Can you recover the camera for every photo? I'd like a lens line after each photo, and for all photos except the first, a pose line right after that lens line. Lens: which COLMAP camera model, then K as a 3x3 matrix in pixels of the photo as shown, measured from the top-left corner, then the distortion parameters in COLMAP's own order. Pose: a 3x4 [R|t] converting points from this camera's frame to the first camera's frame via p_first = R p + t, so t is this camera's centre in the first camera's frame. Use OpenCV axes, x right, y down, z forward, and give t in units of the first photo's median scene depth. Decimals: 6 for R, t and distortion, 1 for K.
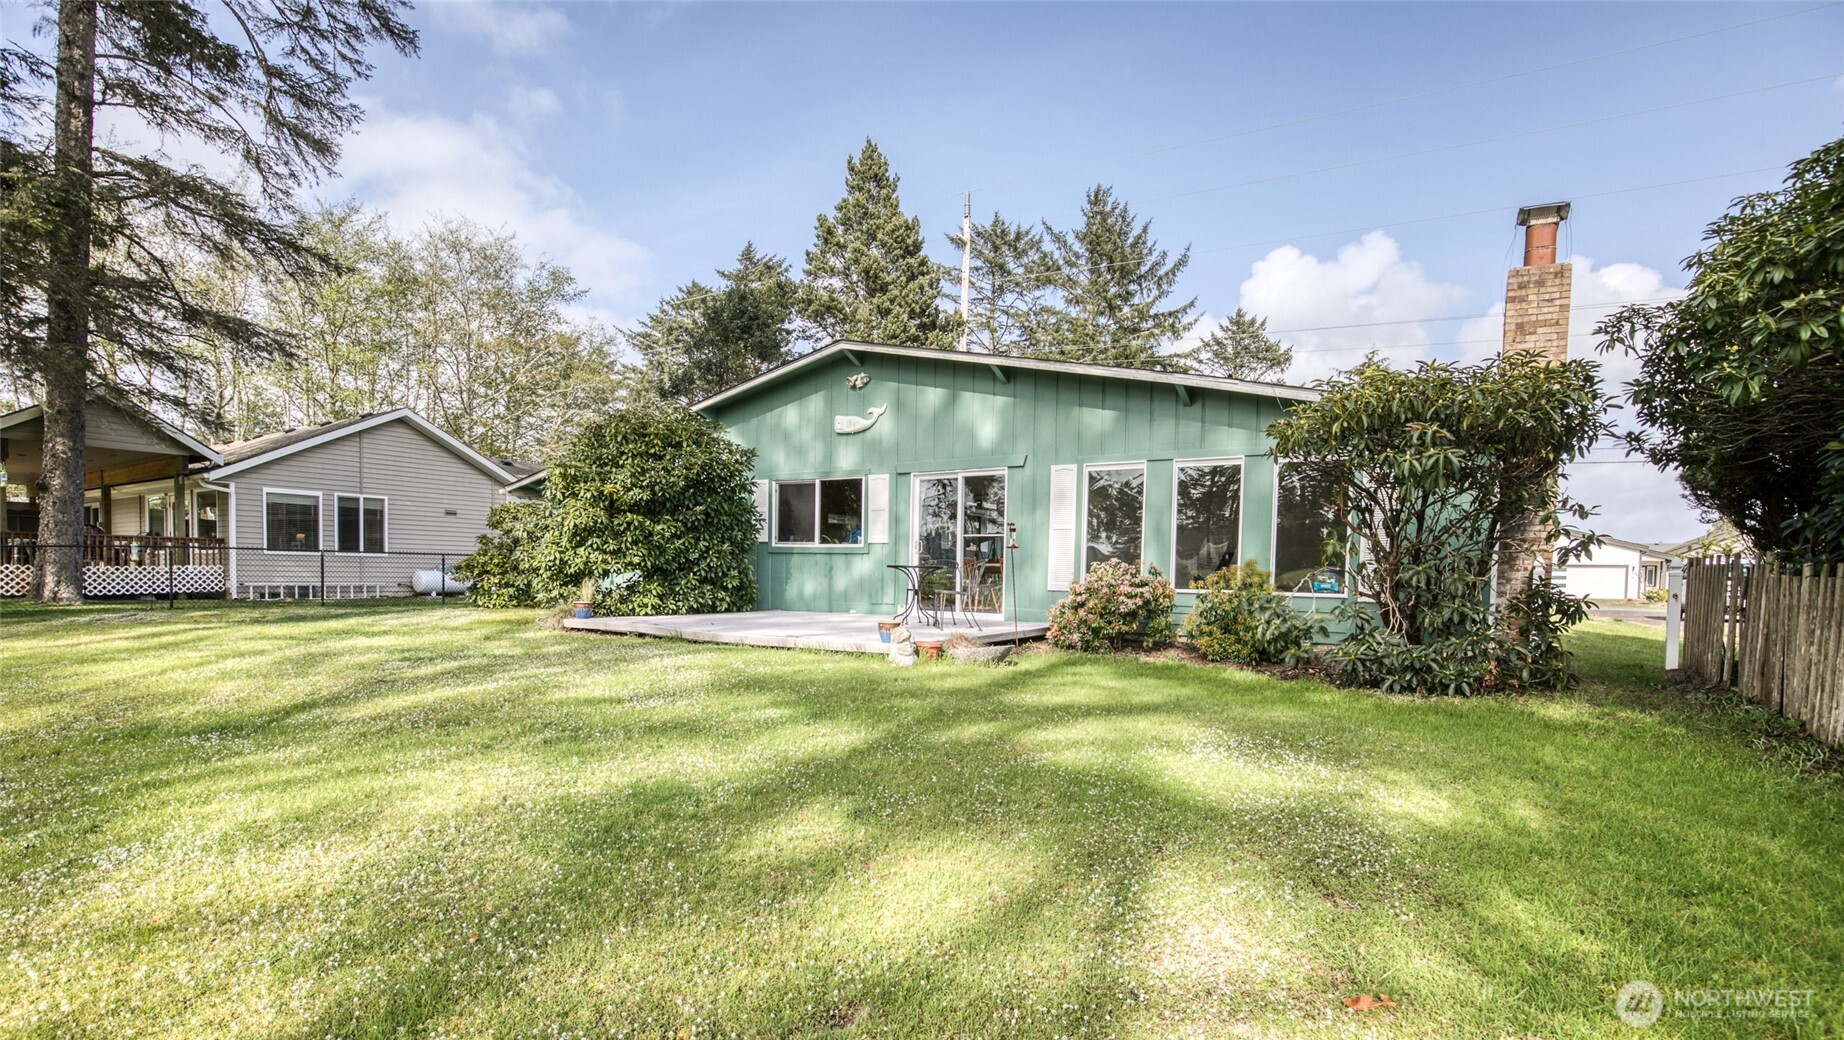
lens RADIAL K [[804.5, 0, 918.6], [0, 804.5, 628.0], [0, 0, 1]] dist [-0.012901, 0.000264]
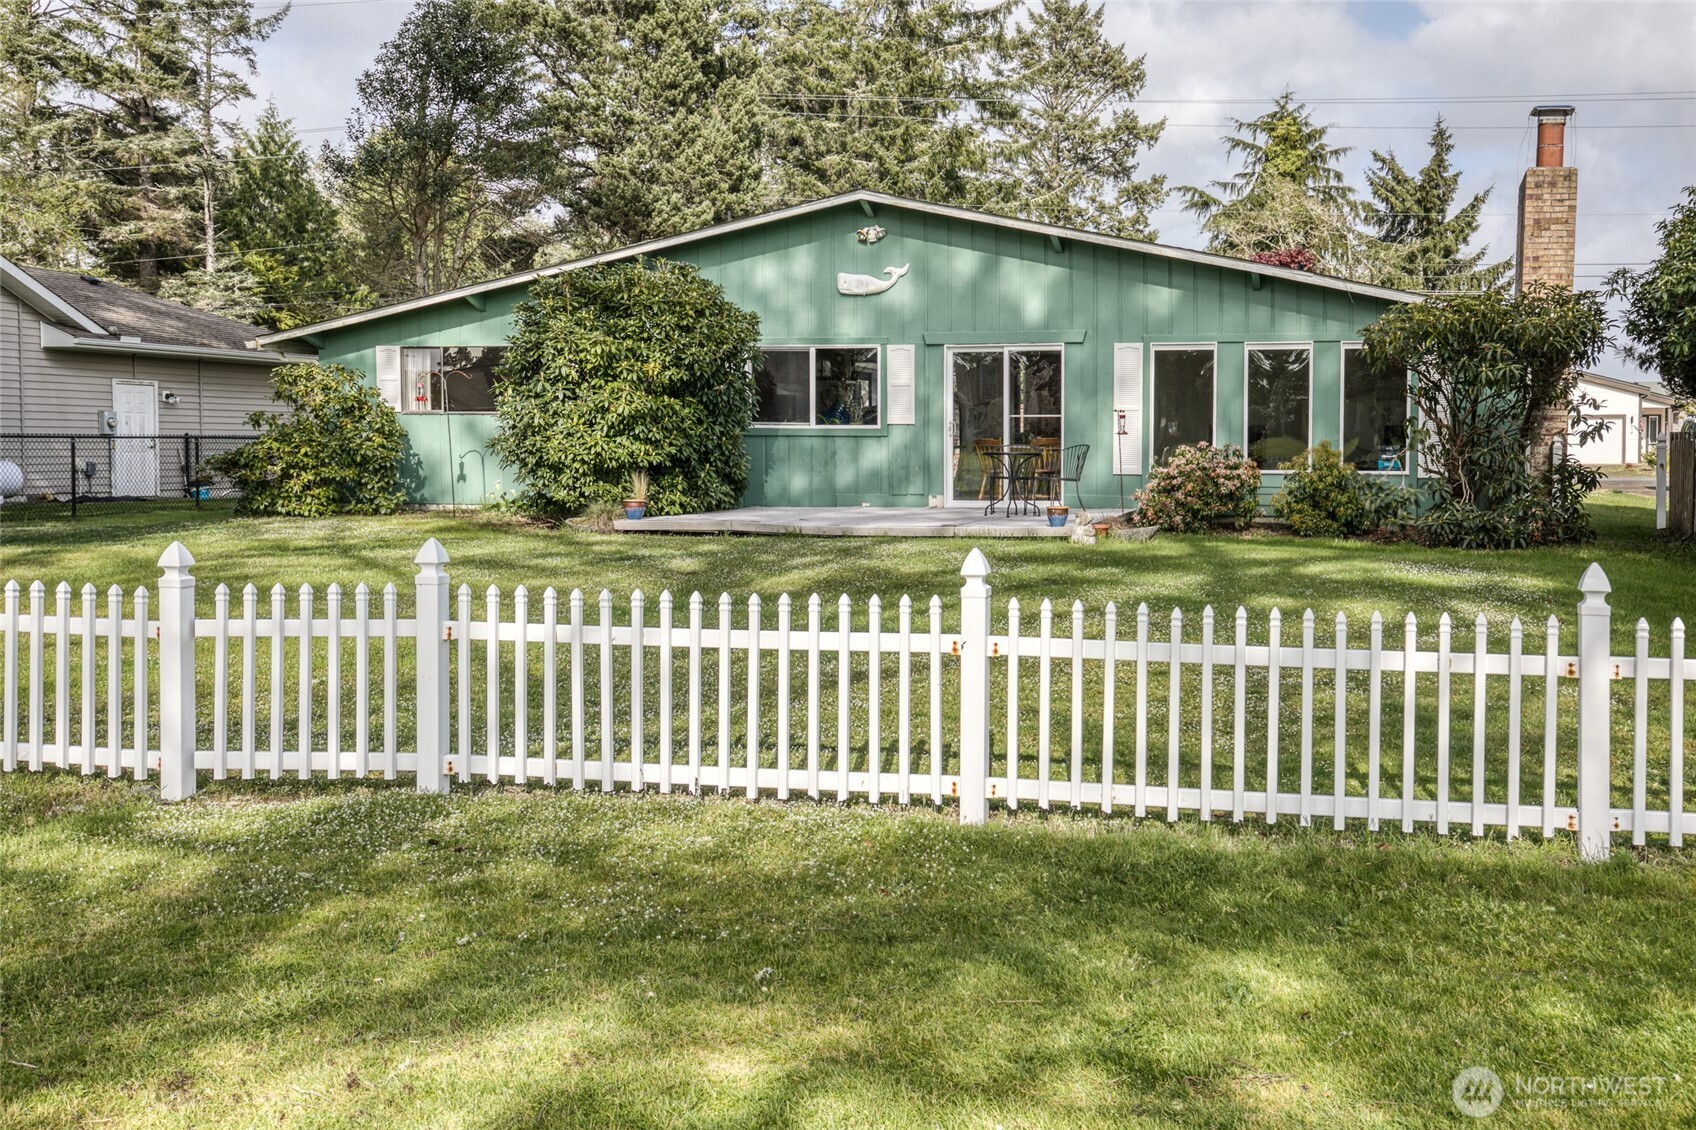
lens RADIAL K [[1755.7, 0, 849.7], [0, 1755.7, 557.8], [0, 0, 1]] dist [0.070601, 0.003157]
pose [[0.950147, -0.037829, 0.309500, -0.886431], [0.037294, 0.999275, 0.007647, 0.027260], [-0.309565, 0.004277, 0.950869, -0.995290]]
